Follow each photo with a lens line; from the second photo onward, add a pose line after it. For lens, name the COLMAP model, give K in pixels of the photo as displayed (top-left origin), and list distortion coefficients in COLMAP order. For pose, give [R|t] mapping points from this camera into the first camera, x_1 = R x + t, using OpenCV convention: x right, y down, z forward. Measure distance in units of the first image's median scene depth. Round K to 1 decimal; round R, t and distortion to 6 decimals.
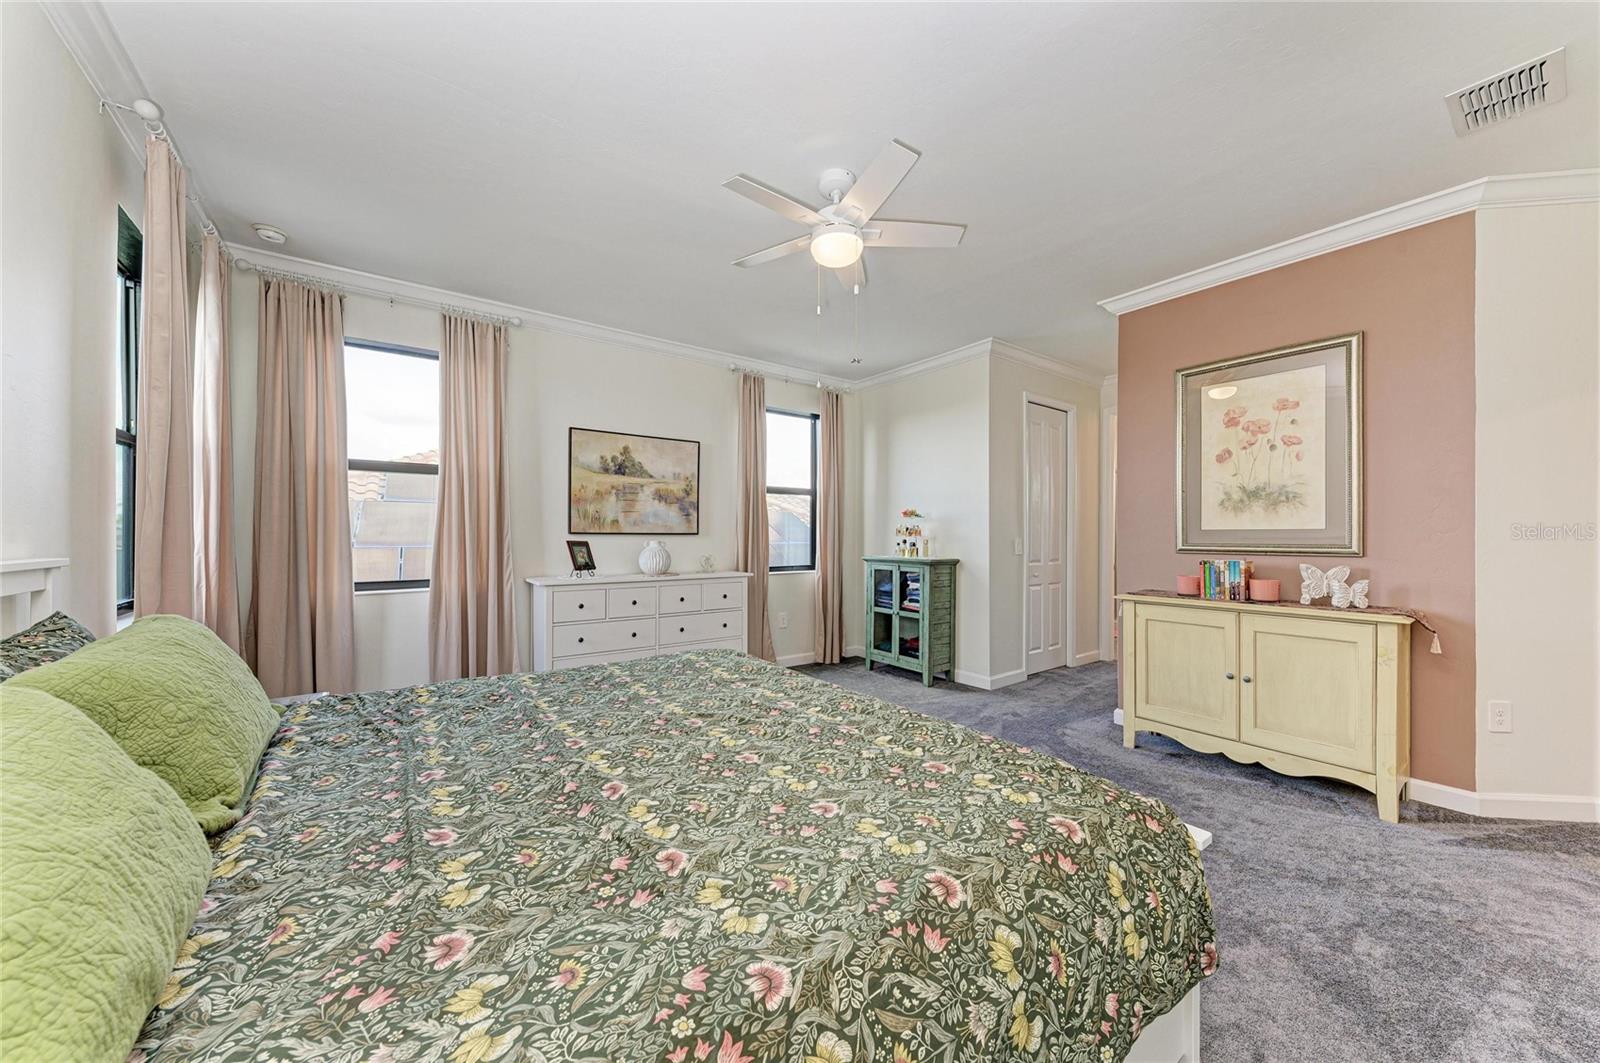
lens RADIAL K [[577.9, 0, 800.7], [0, 577.9, 532.4], [0, 0, 1]] dist [0.011791, -0.000205]
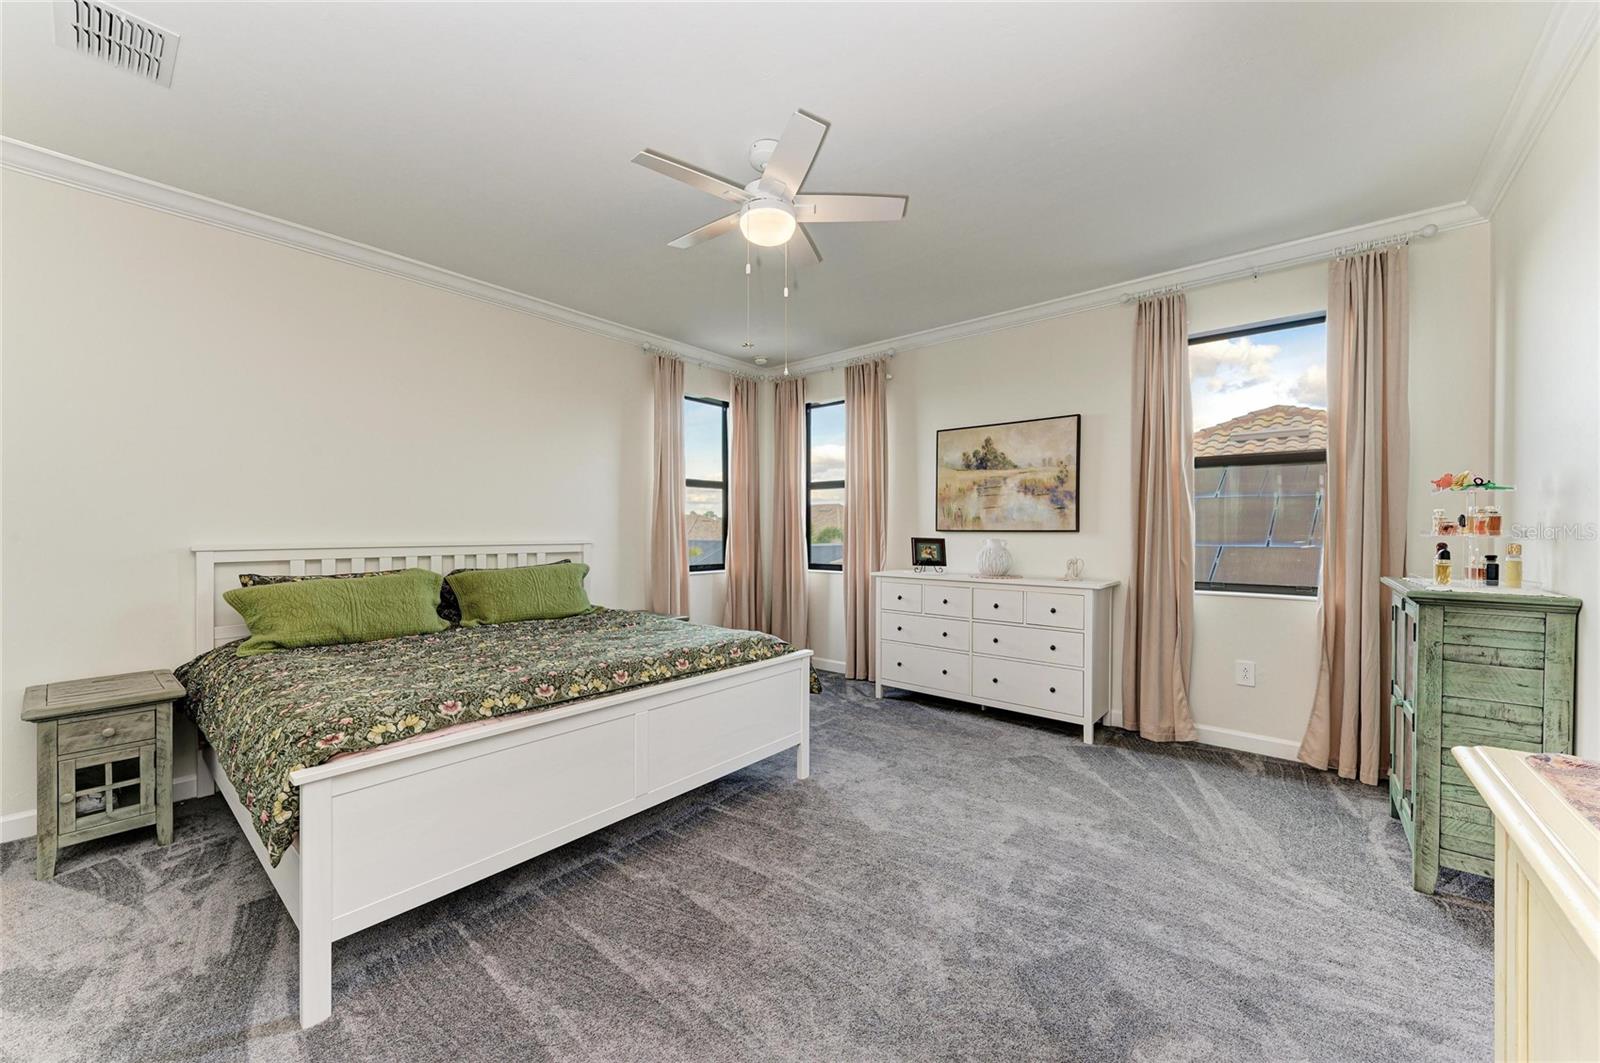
lens RADIAL K [[613.9, 0, 798.5], [0, 613.9, 536.9], [0, 0, 1]] dist [0.028357, -0.007947]
pose [[0.208947, 0.000987, -0.977926, 0.607880], [-0.005781, 0.999983, -0.000226, 0.013626], [0.977910, 0.005700, 0.208950, 0.483575]]
